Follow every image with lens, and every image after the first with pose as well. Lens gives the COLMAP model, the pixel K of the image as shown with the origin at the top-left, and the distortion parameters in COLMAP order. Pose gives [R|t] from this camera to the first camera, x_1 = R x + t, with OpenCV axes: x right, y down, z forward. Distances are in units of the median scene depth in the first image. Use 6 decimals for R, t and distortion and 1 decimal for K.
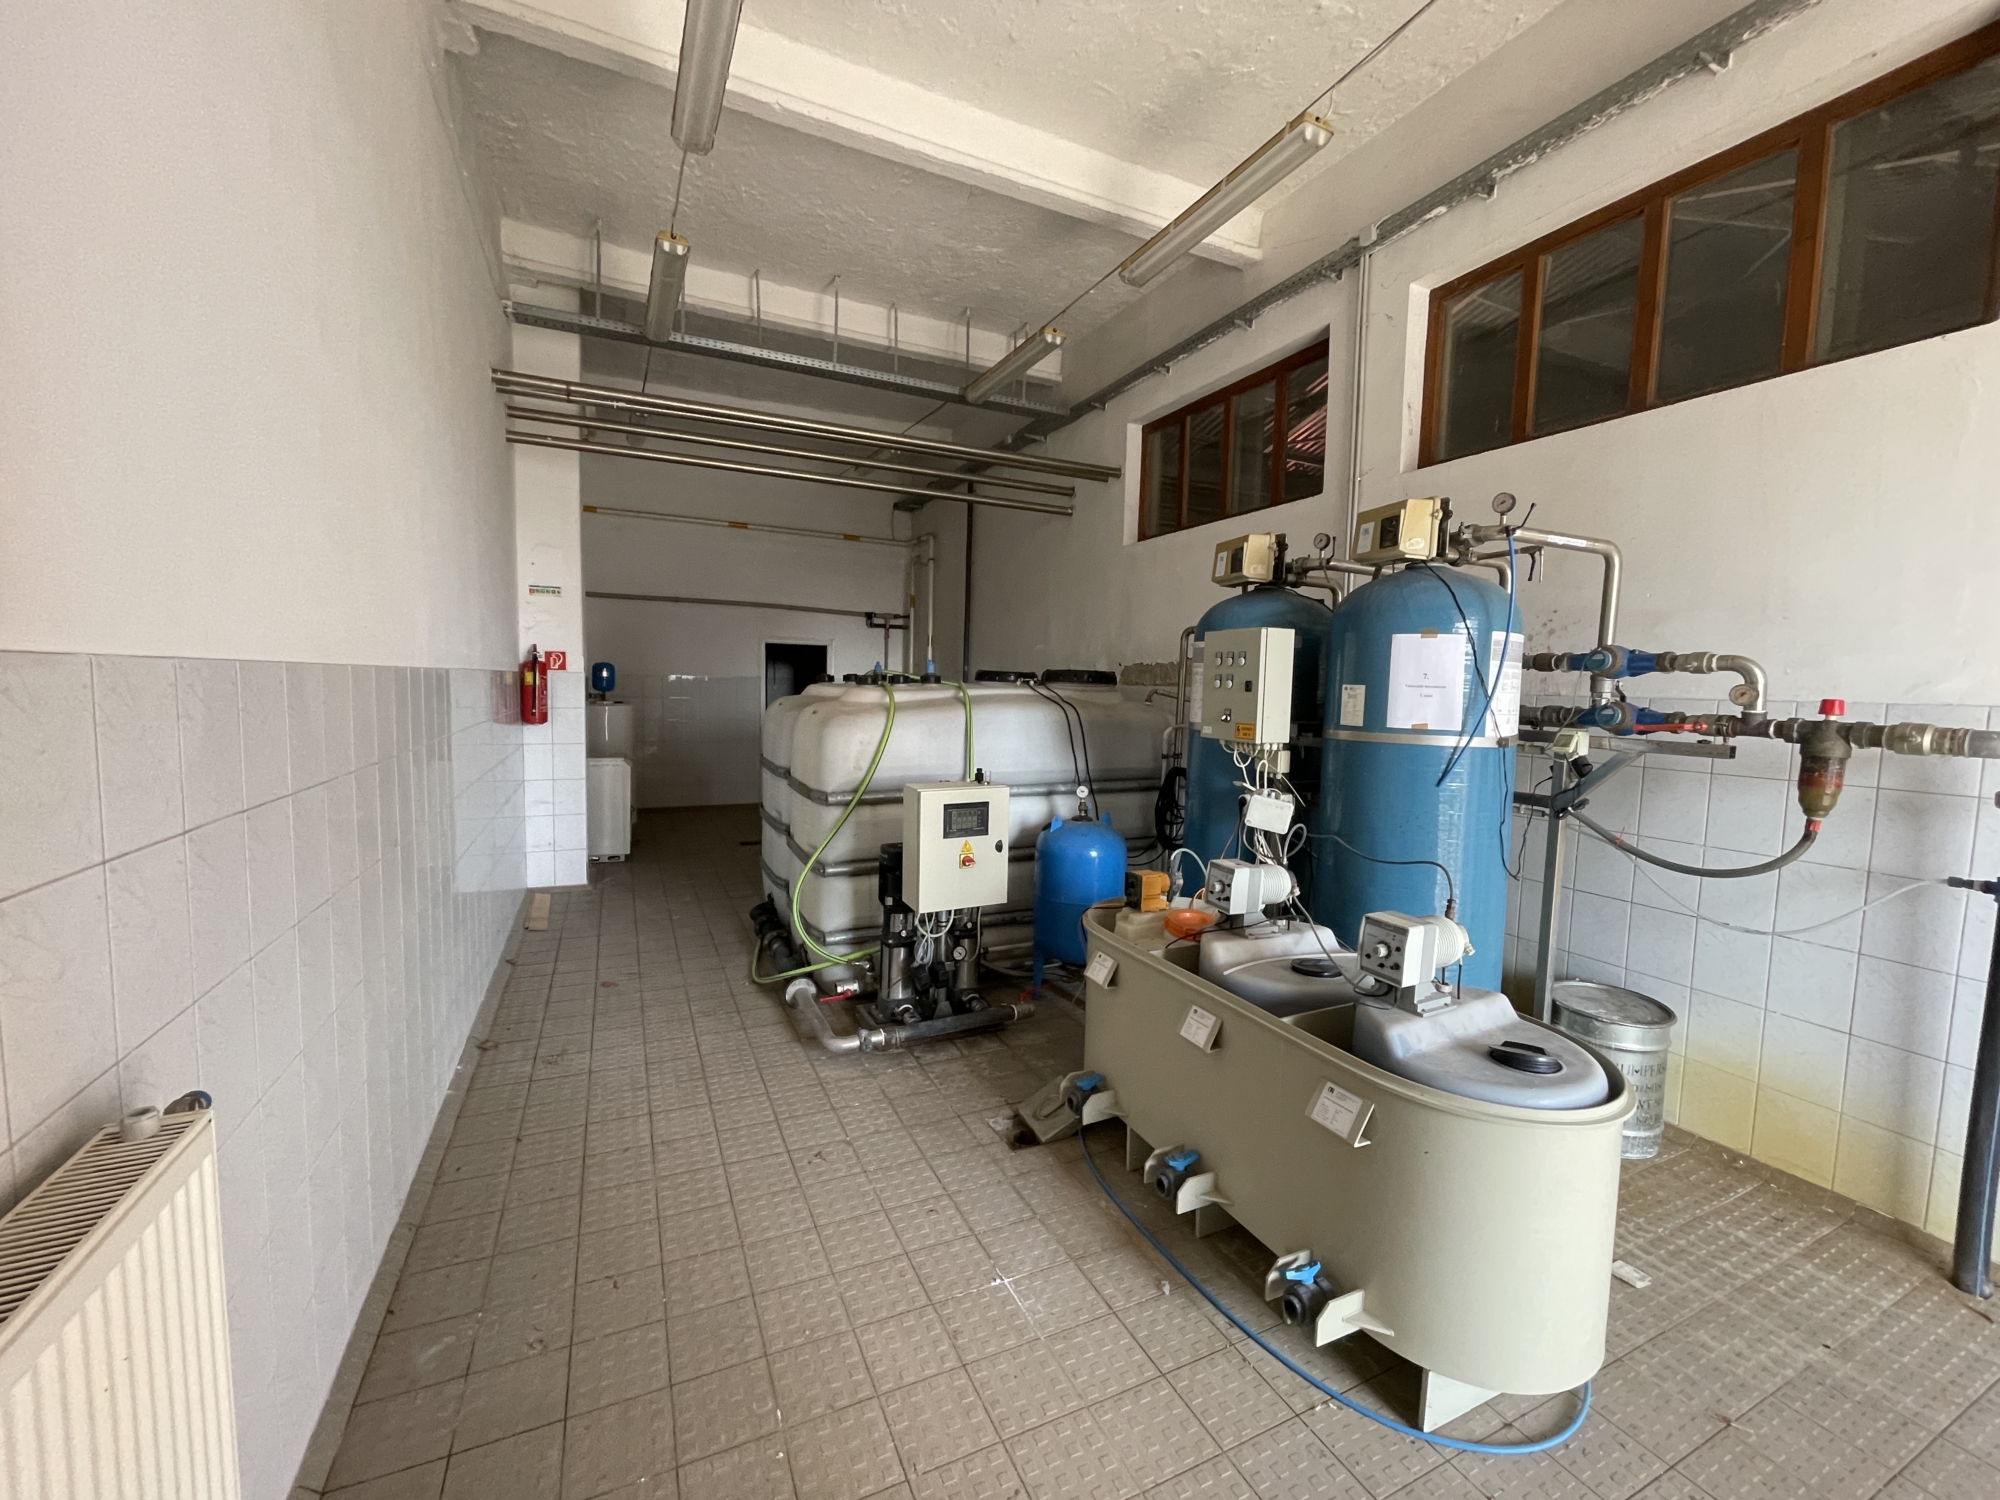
lens RADIAL K [[810.6, 0, 1000.3], [0, 810.6, 747.4], [0, 0, 1]] dist [-0.004145, -0.000299]
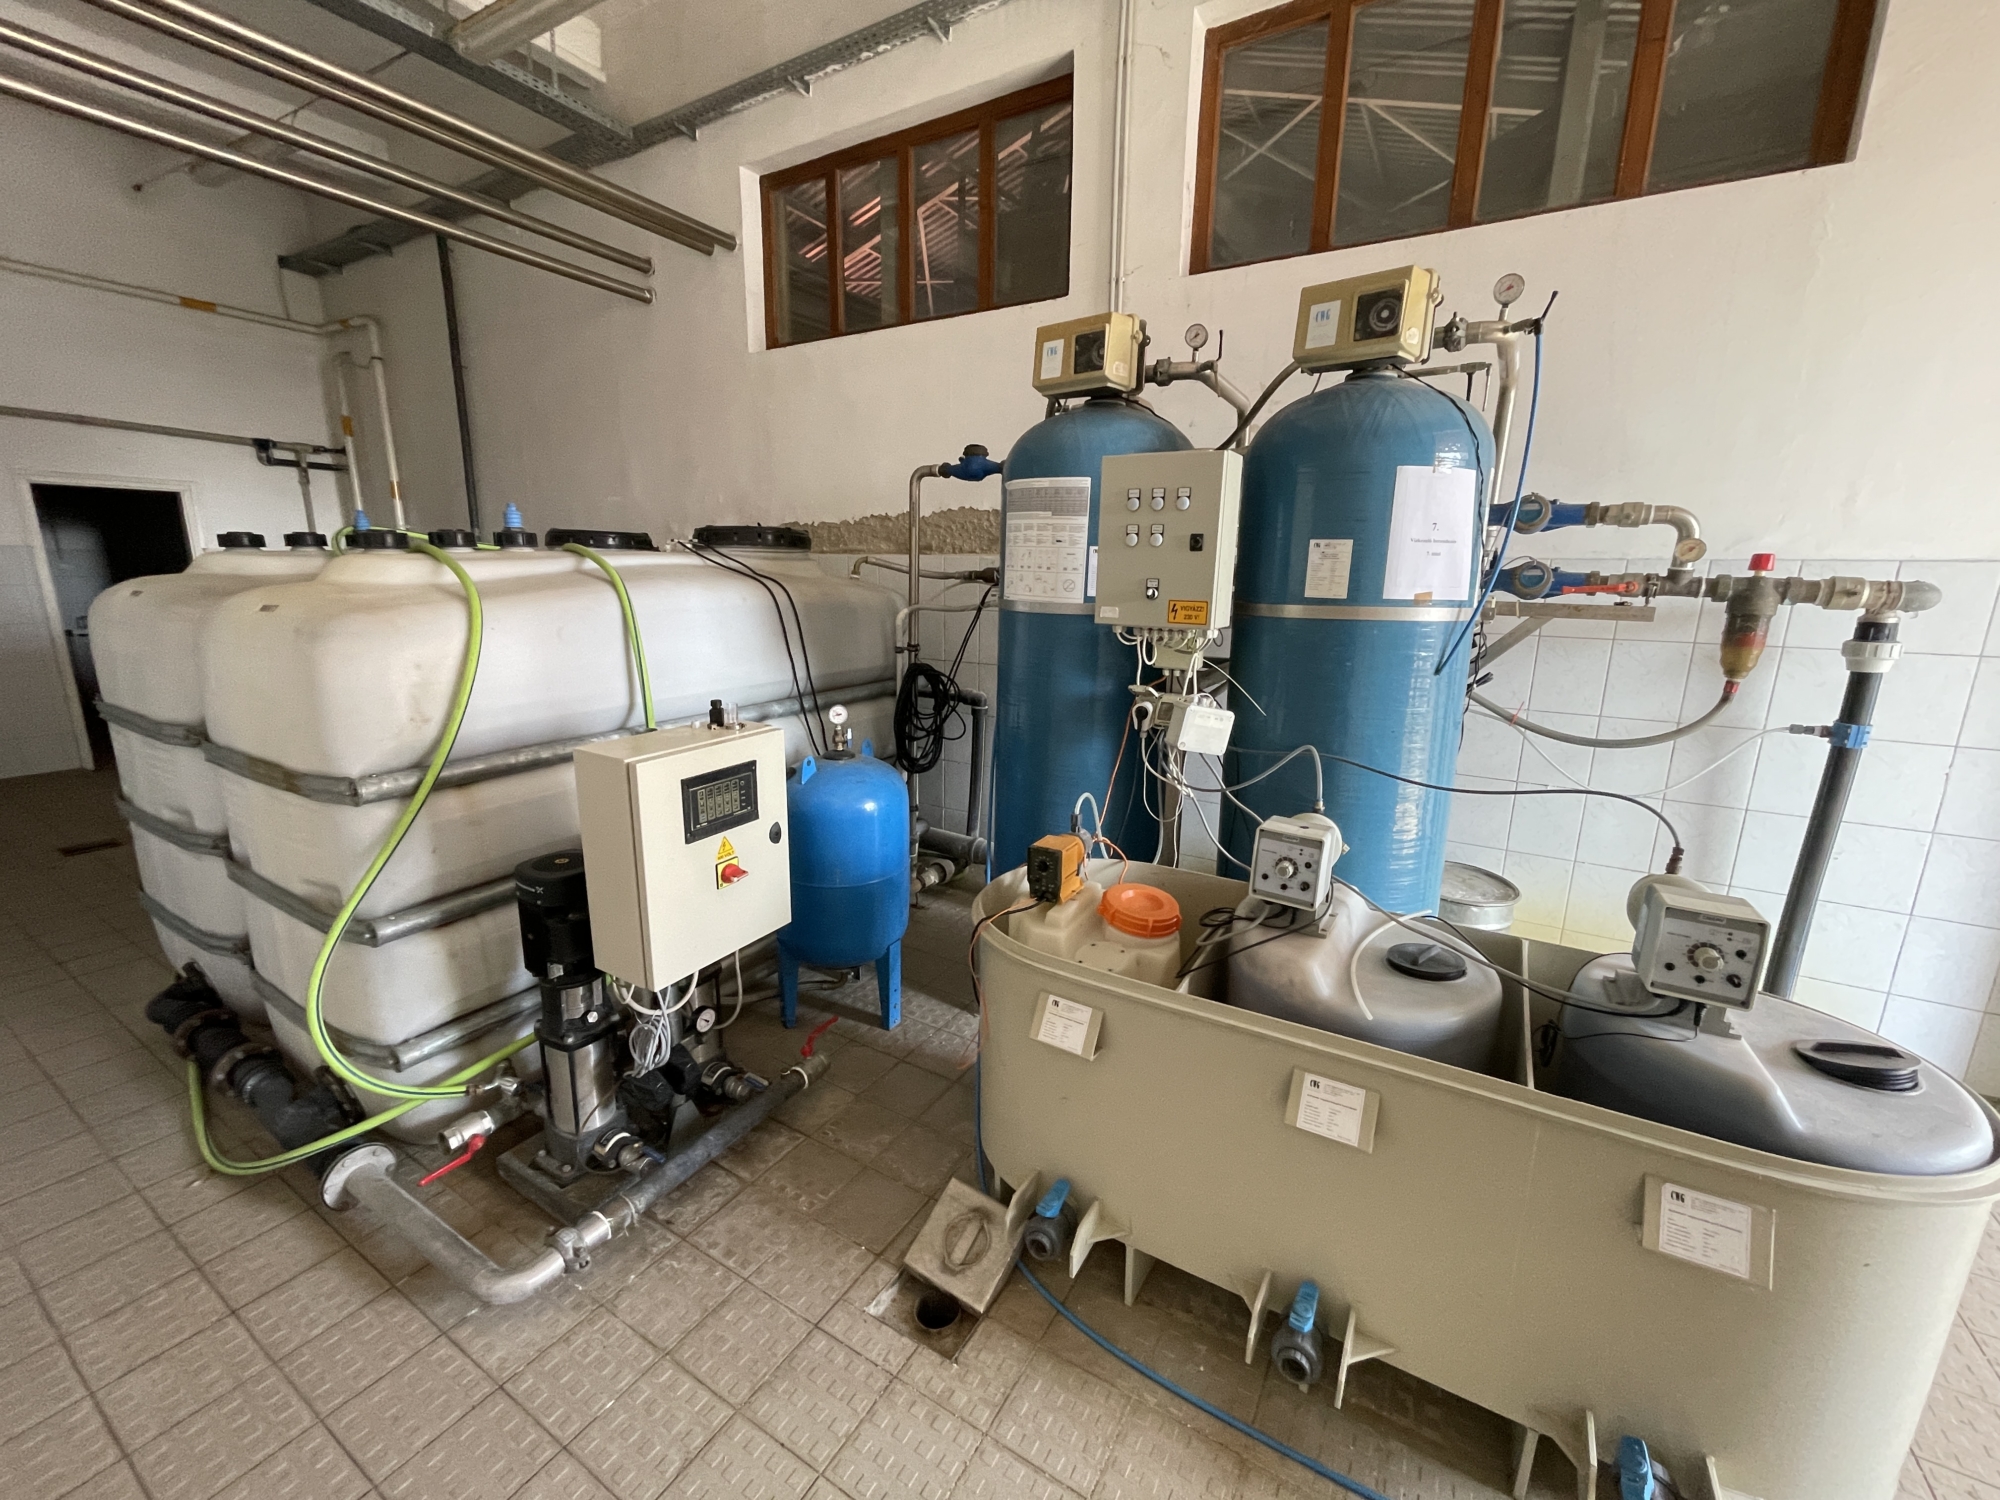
lens RADIAL K [[810.6, 0, 1000.3], [0, 810.6, 747.4], [0, 0, 1]] dist [-0.004145, -0.000299]
pose [[0.830768, -0.133132, 0.540463, -0.150566], [0.050187, 0.984936, 0.165476, -0.021471], [-0.554352, -0.110348, 0.824935, 0.394538]]
